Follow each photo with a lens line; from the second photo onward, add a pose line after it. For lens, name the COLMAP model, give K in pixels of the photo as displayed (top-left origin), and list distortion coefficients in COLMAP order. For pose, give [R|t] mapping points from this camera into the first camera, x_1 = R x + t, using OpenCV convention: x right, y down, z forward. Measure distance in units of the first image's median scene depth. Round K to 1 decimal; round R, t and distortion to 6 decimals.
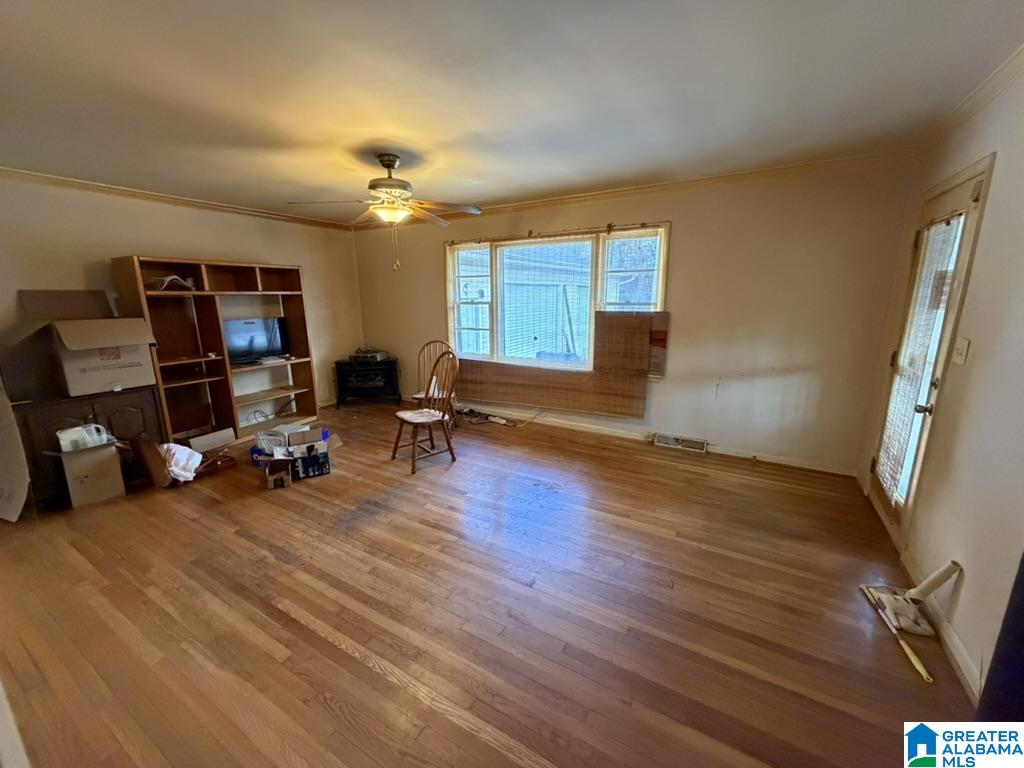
lens RADIAL K [[405.5, 0, 509.3], [0, 405.5, 385.8], [0, 0, 1]] dist [0.000721, -0.000552]
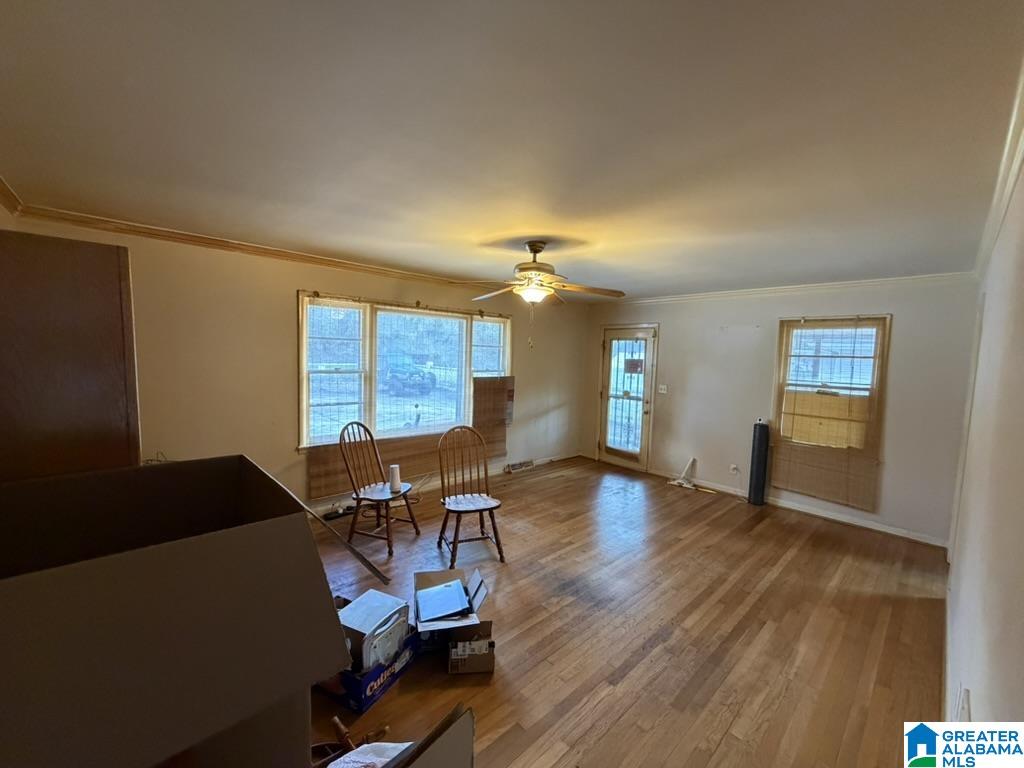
lens RADIAL K [[405.5, 0, 509.3], [0, 405.5, 385.8], [0, 0, 1]] dist [0.000721, -0.000552]
pose [[0.291348, -0.057577, 0.954883, -0.992055], [0.178580, 0.983914, 0.004840, -0.159717], [-0.939801, 0.169112, 0.296943, 0.599055]]
